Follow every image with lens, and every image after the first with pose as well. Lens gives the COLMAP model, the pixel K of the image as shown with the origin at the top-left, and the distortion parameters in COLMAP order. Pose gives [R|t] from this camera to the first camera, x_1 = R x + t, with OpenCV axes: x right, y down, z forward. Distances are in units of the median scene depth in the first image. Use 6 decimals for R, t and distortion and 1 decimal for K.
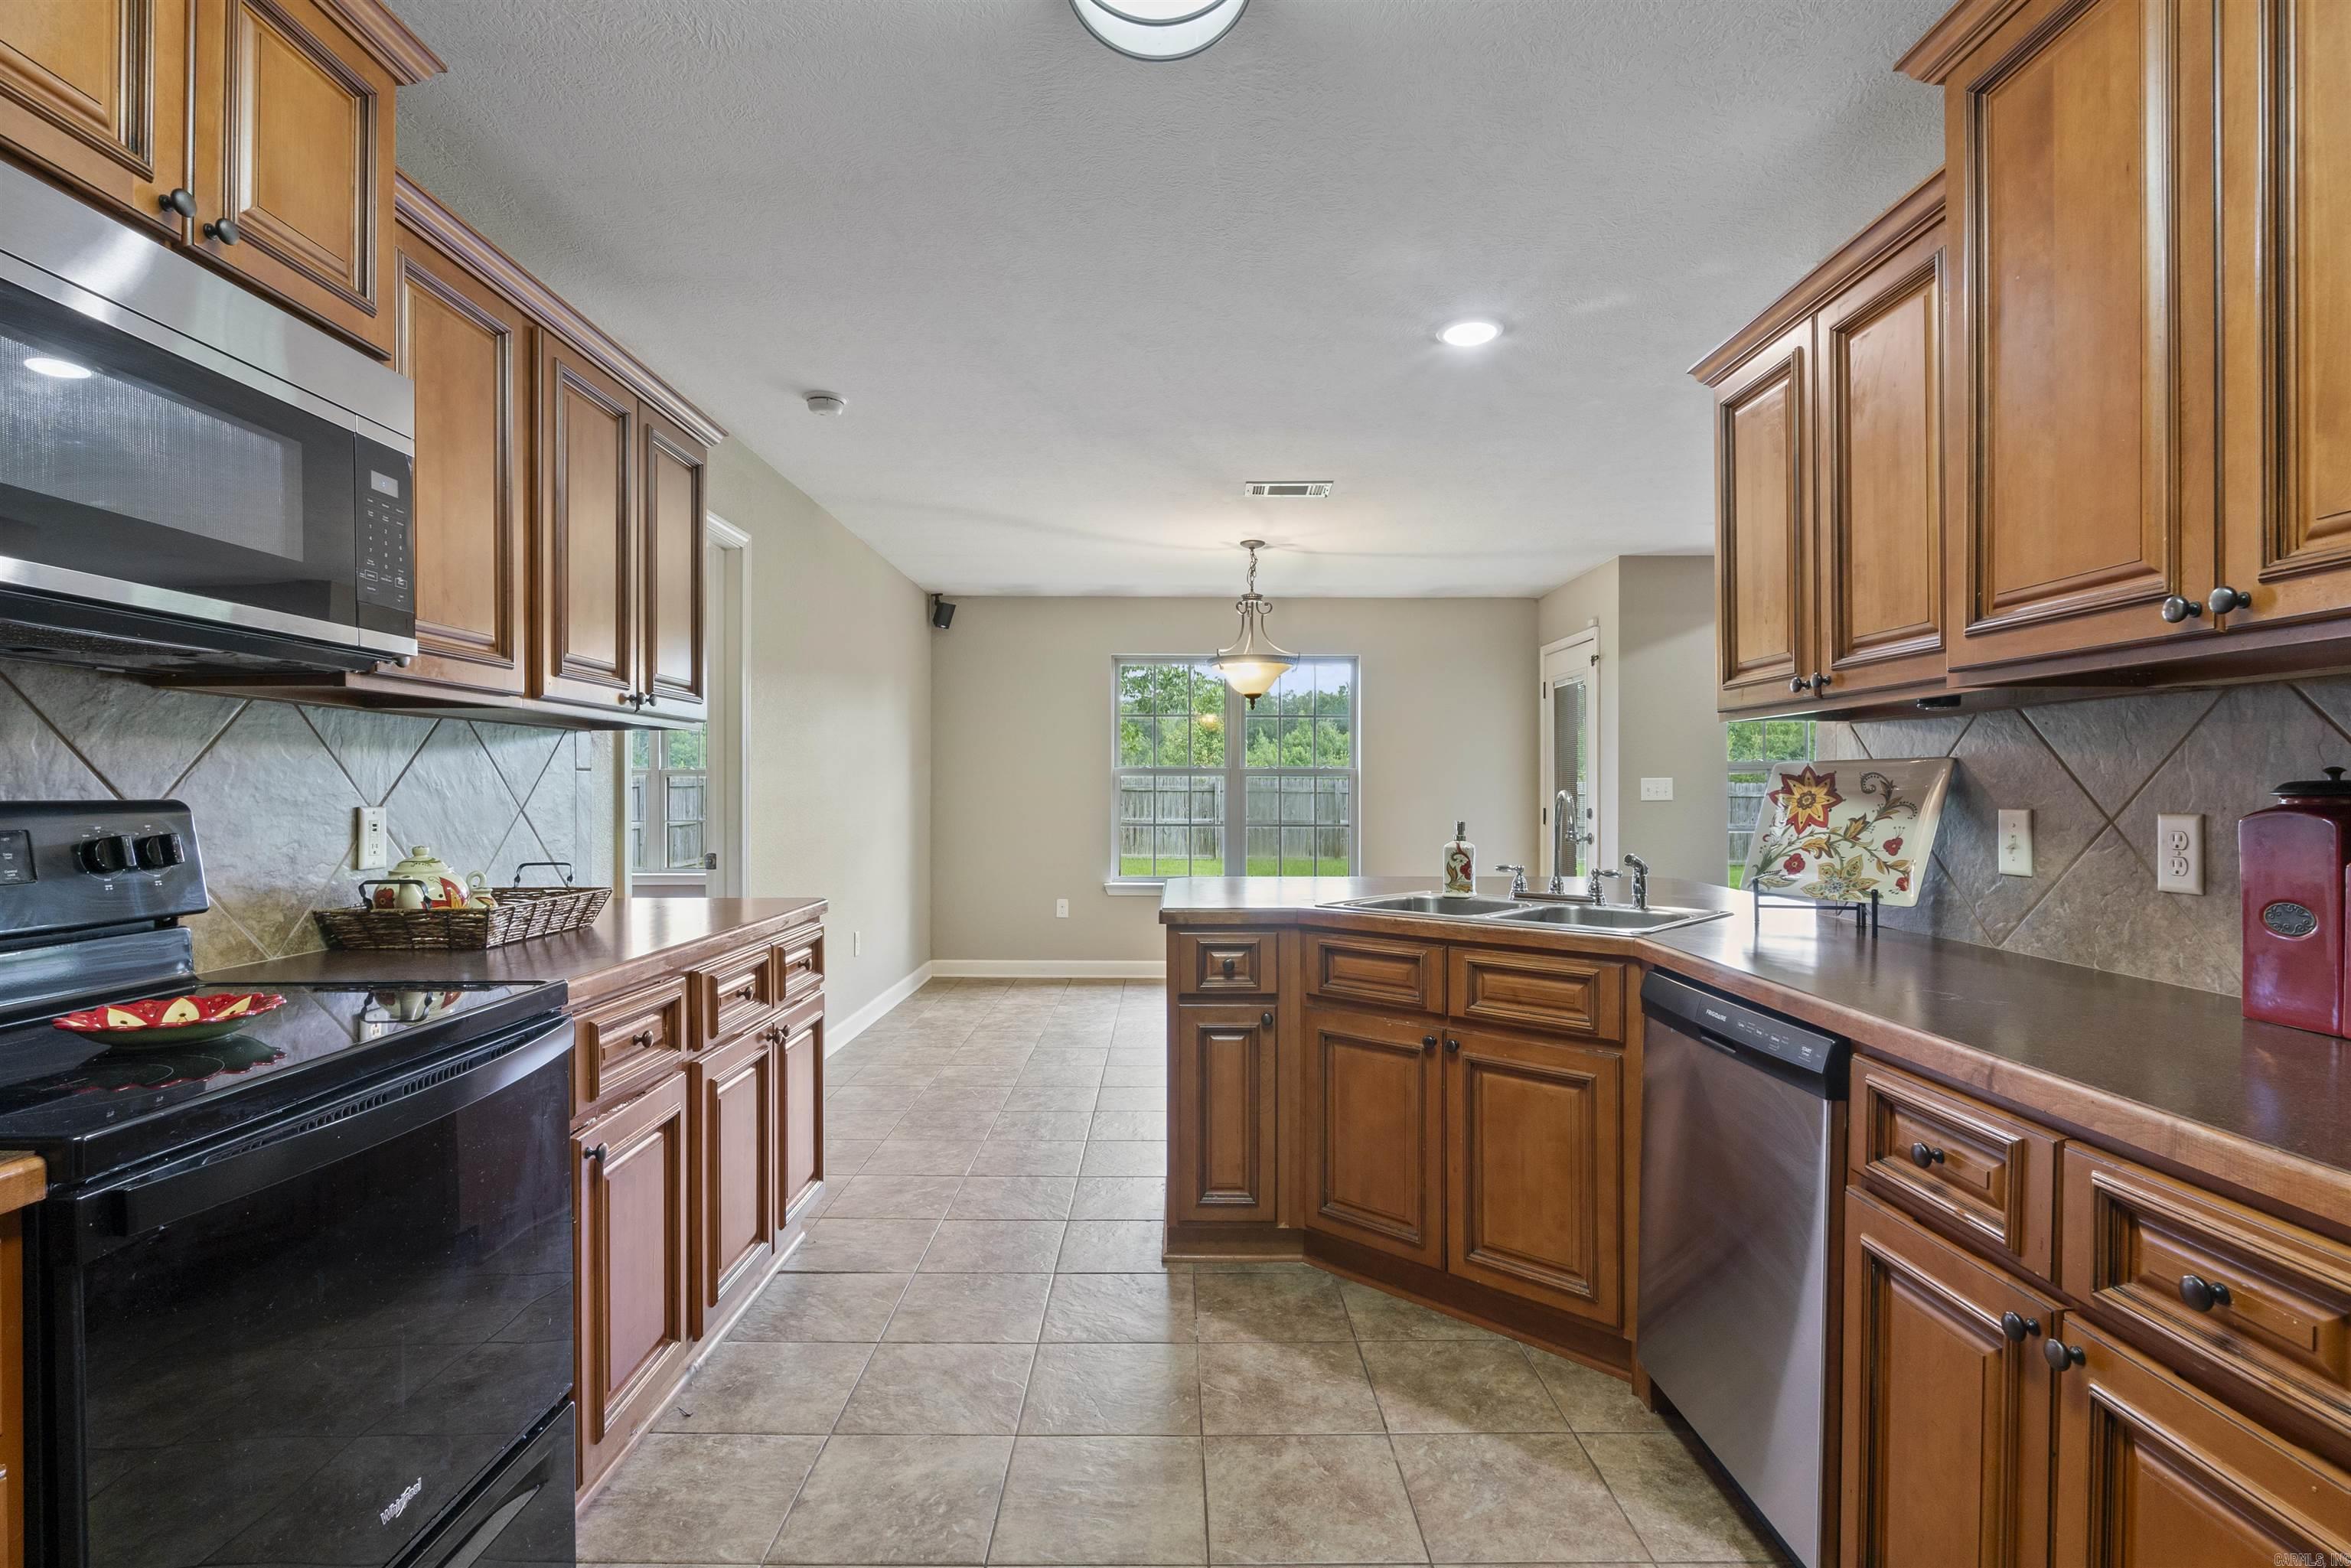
lens RADIAL K [[1109.8, 0, 1175.5], [0, 1109.8, 784.0], [0, 0, 1]] dist [-0.000872, 0.000111]
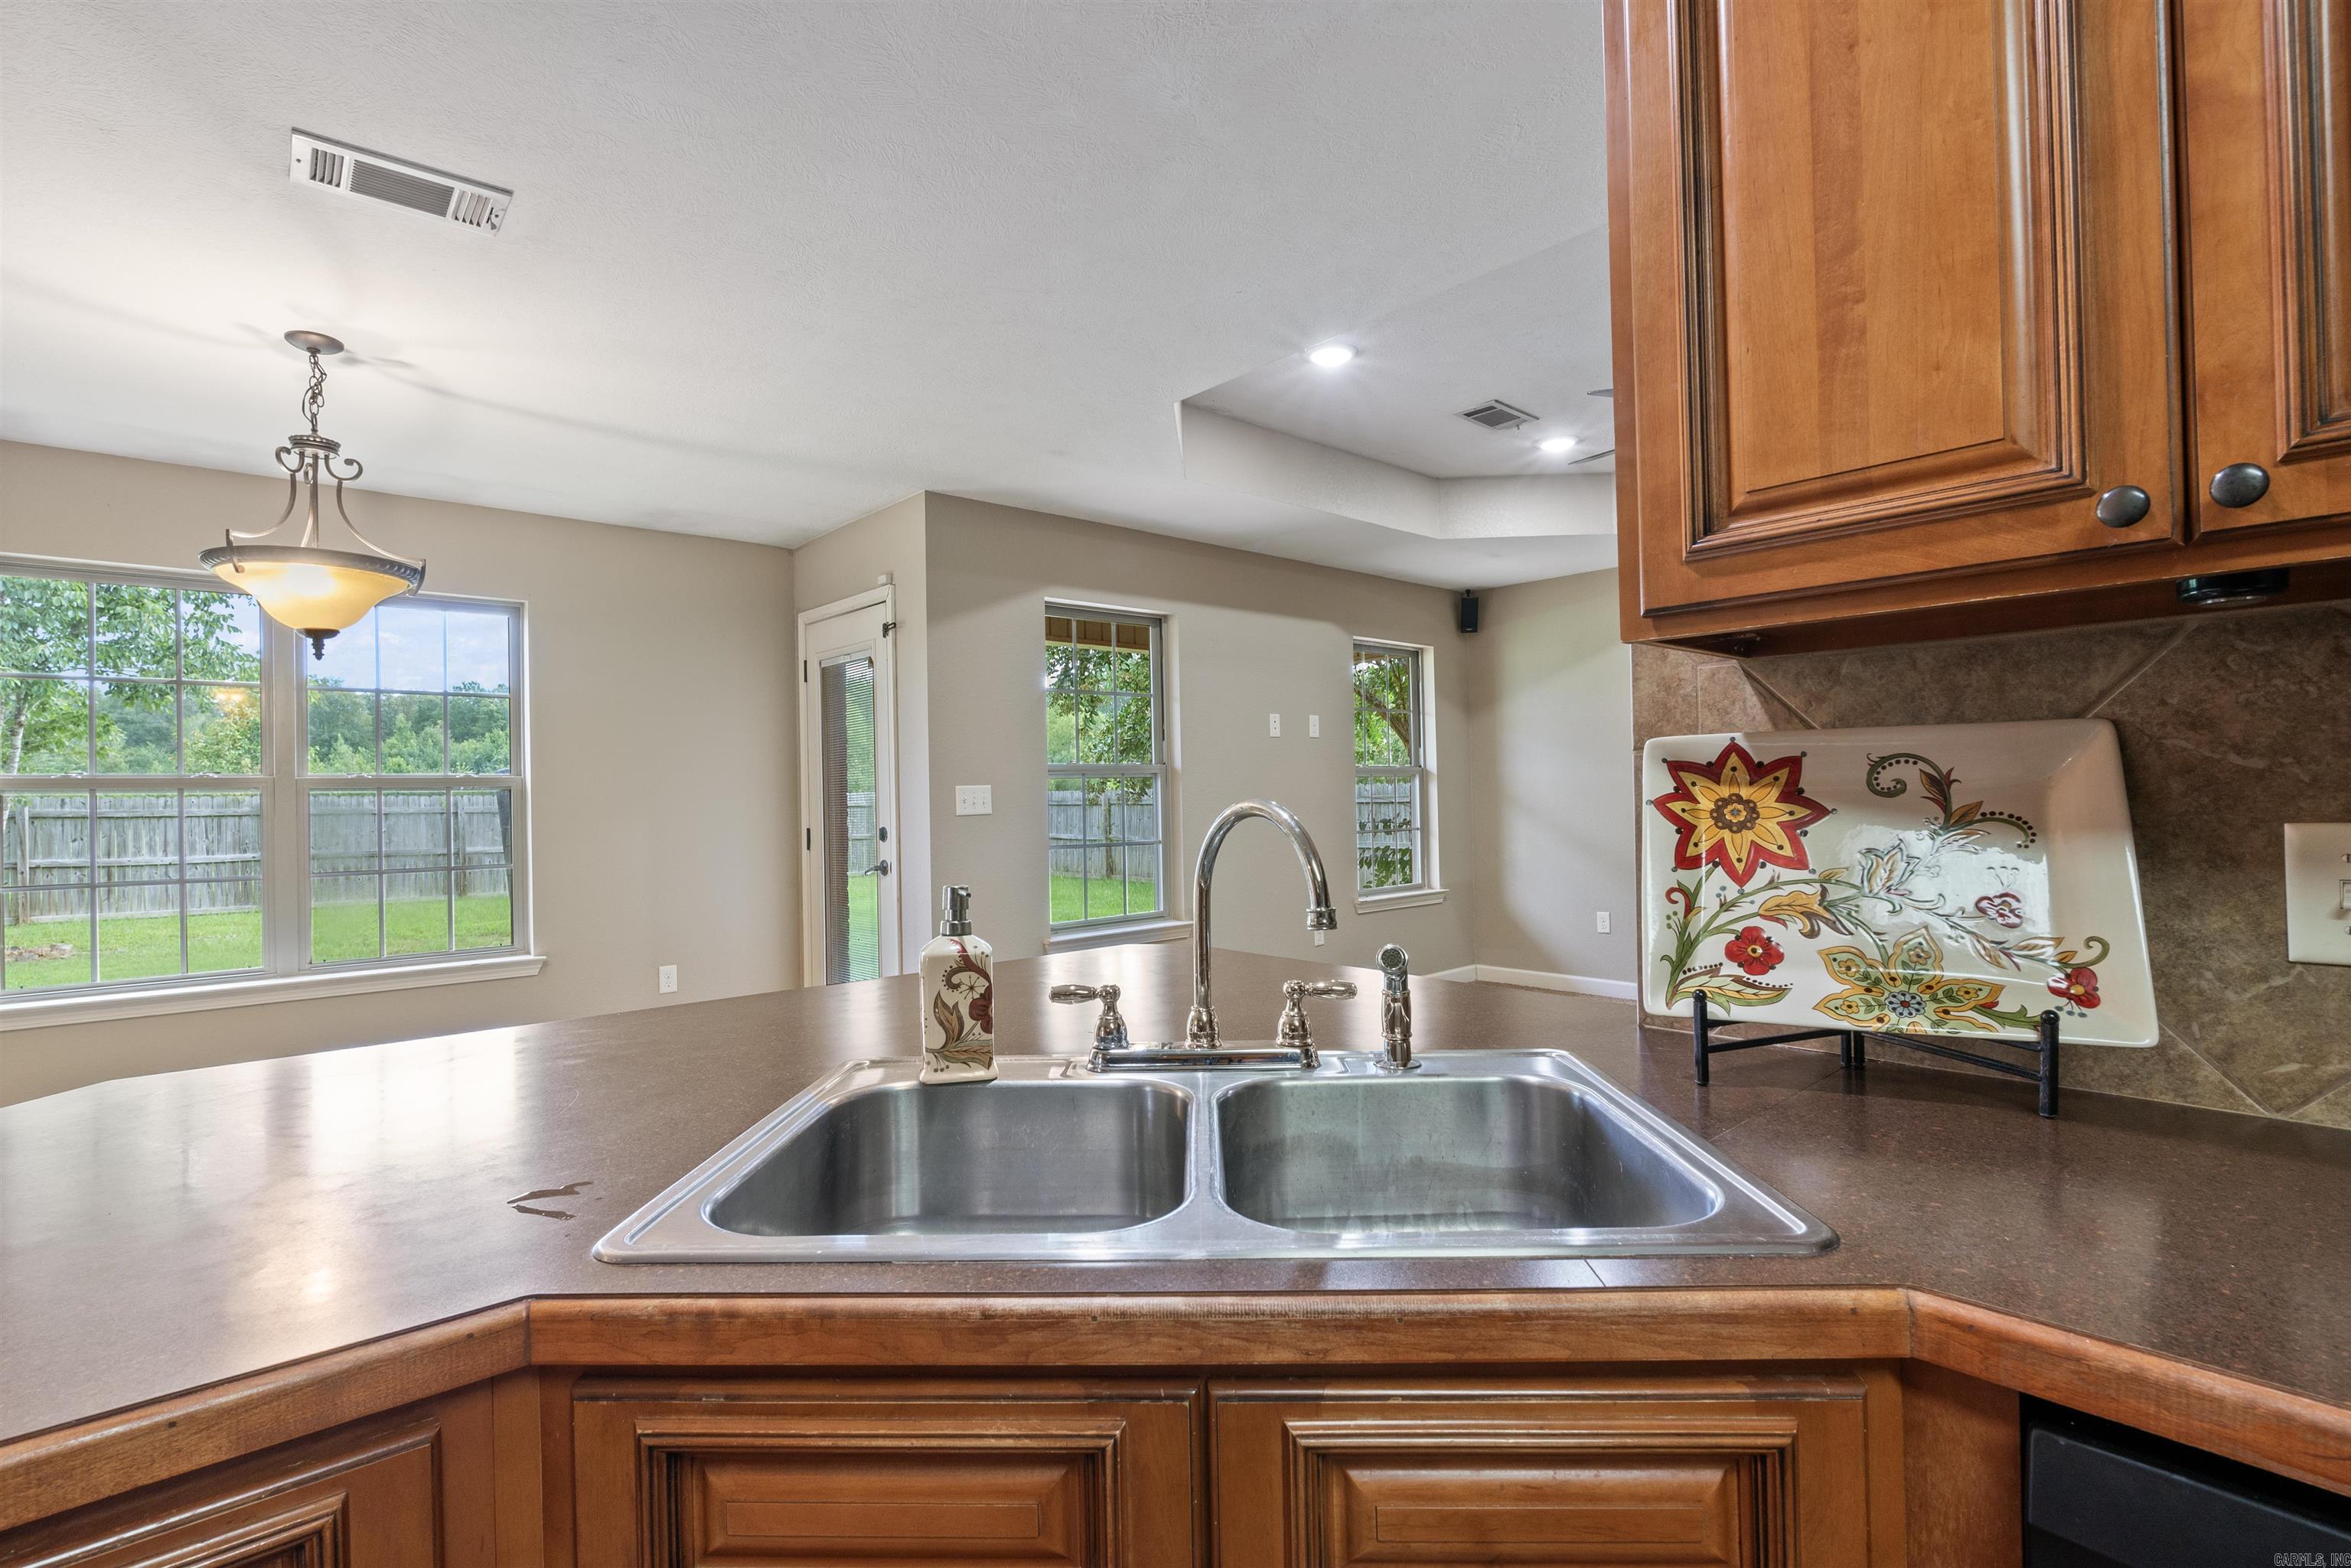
lens RADIAL K [[1101.0, 0, 1158.4], [0, 1101.0, 781.8], [0, 0, 1]] dist [-0.002580, 0.000478]
pose [[0.754244, -0.008085, 0.656545, 0.061382], [0.016766, 0.999835, -0.006948, -0.000036], [-0.656380, 0.016248, 0.754255, 0.787891]]
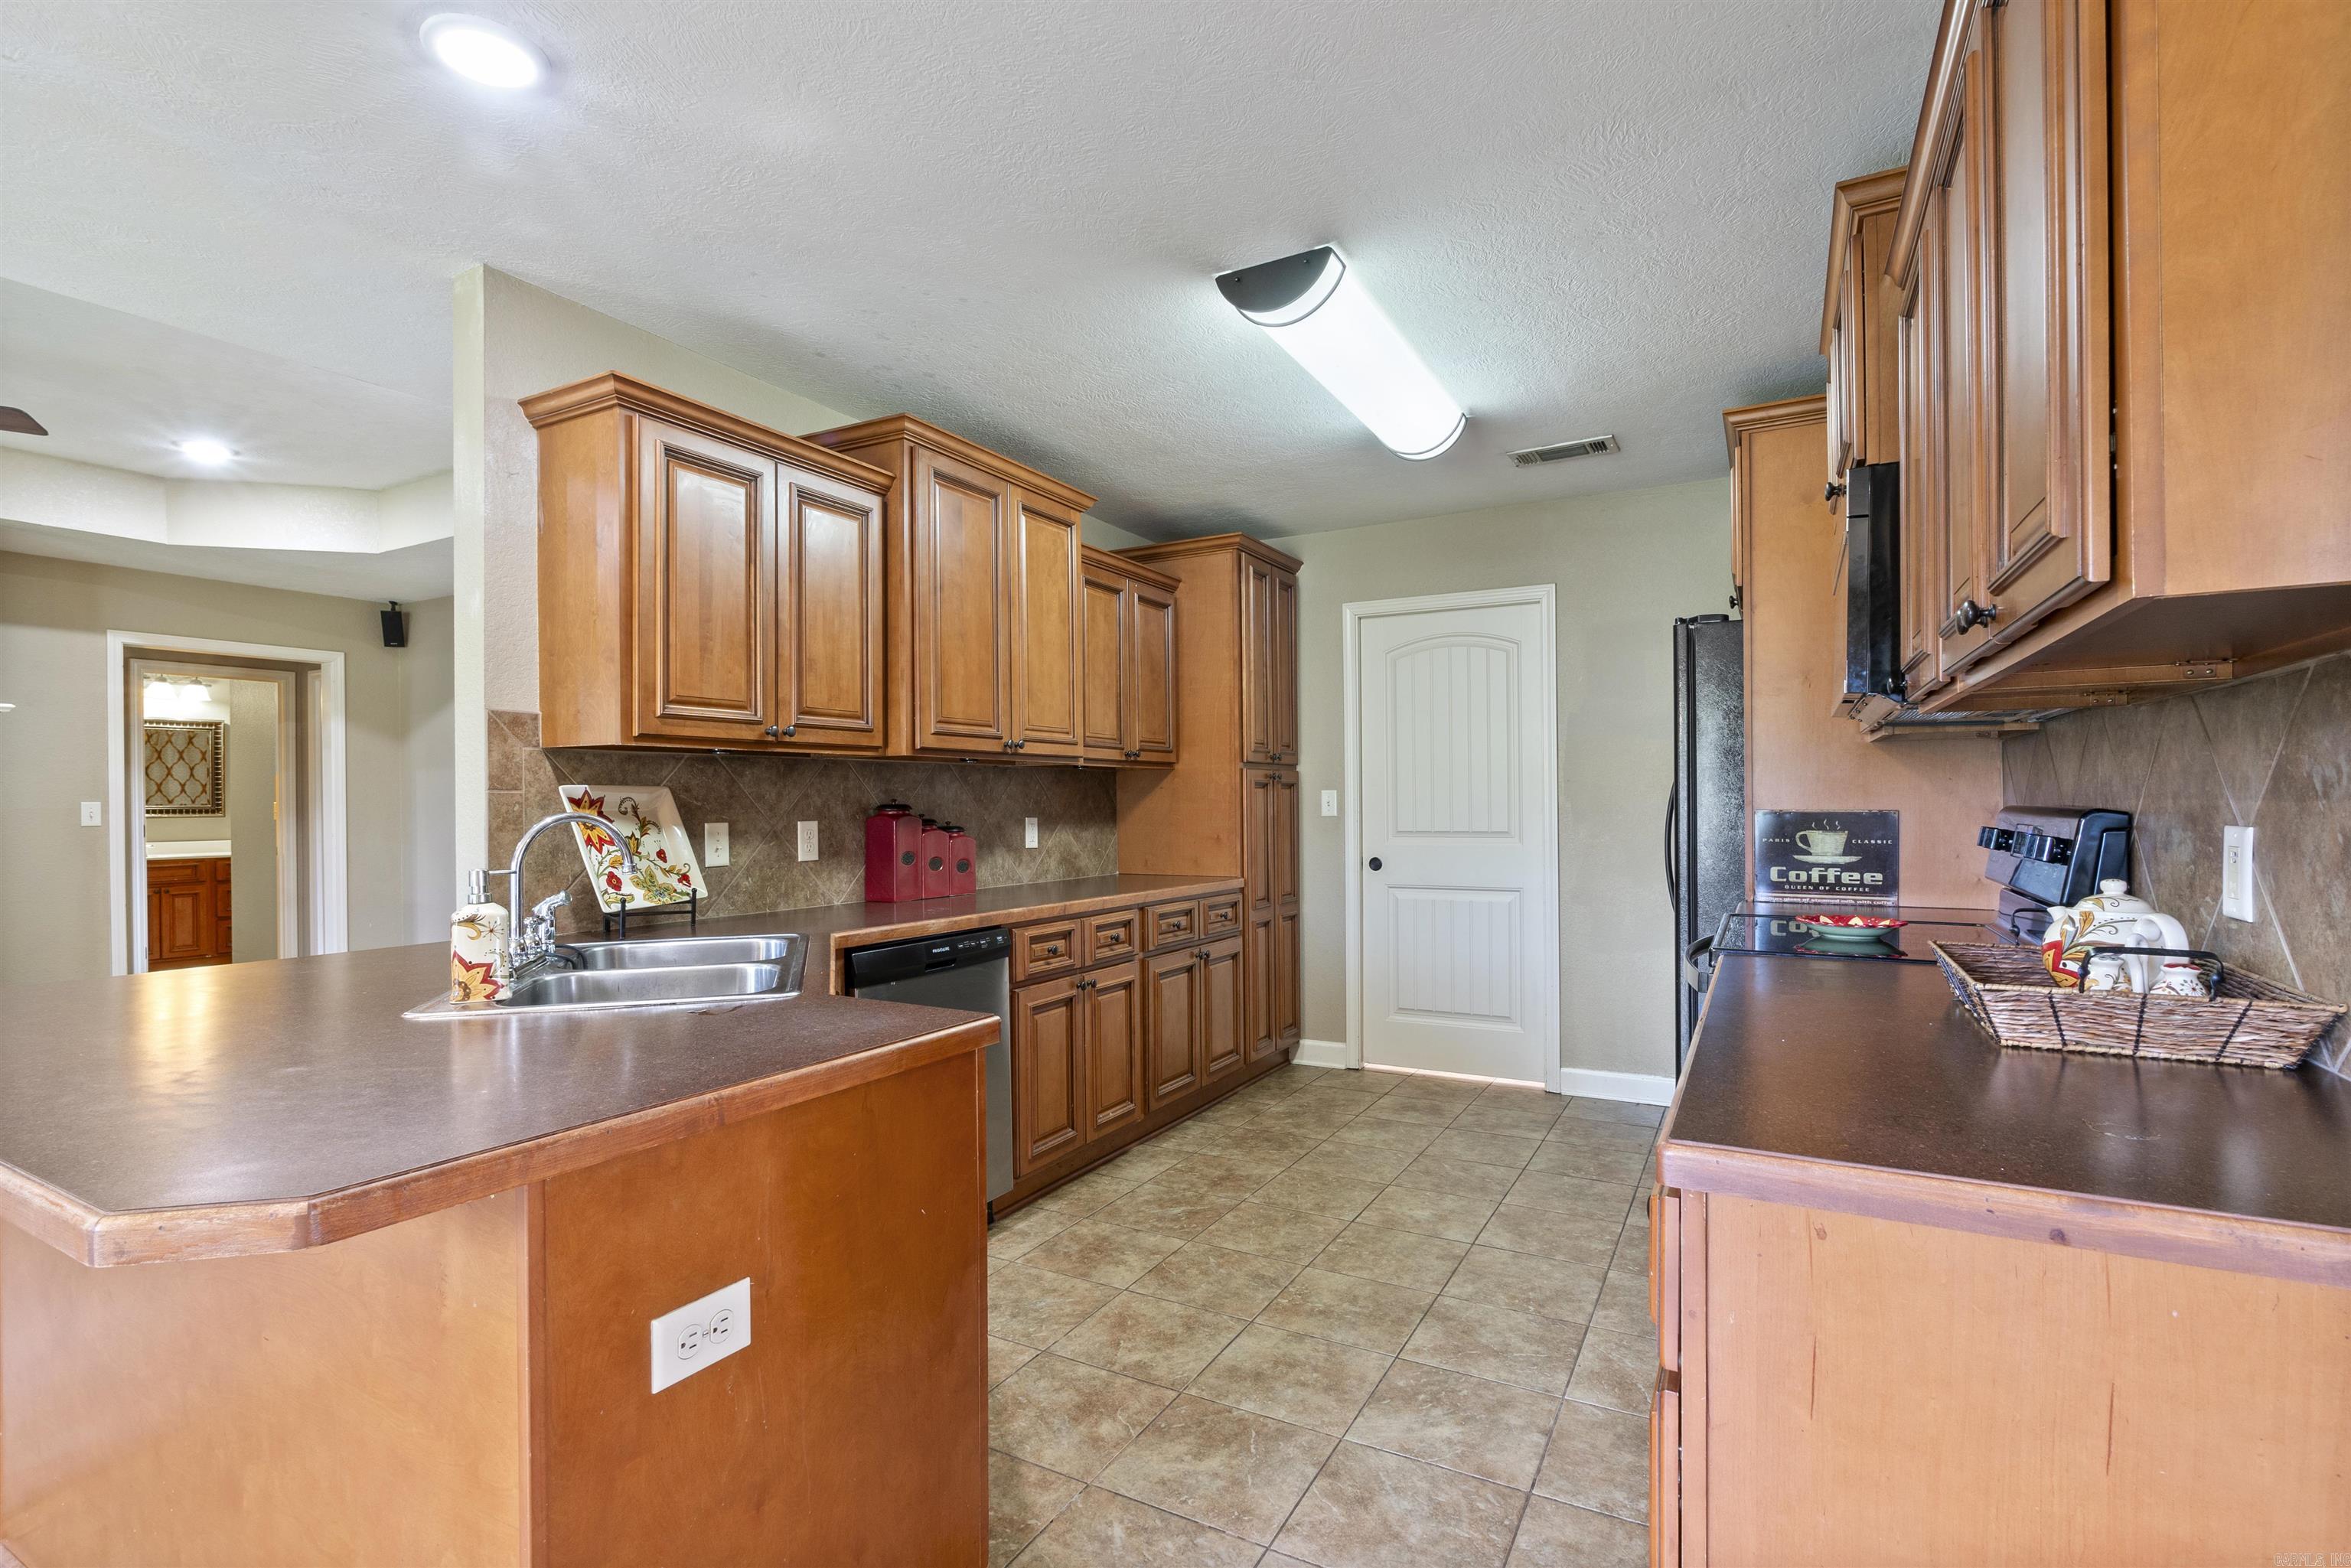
lens RADIAL K [[1096.4, 0, 1146.3], [0, 1096.4, 794.4], [0, 0, 1]] dist [-0.000859, 0.000227]
pose [[-0.863175, 0.009071, 0.504823, -0.411402], [0.004210, 0.999933, -0.010769, 0.001639], [-0.504887, -0.007170, -0.863156, 1.606010]]
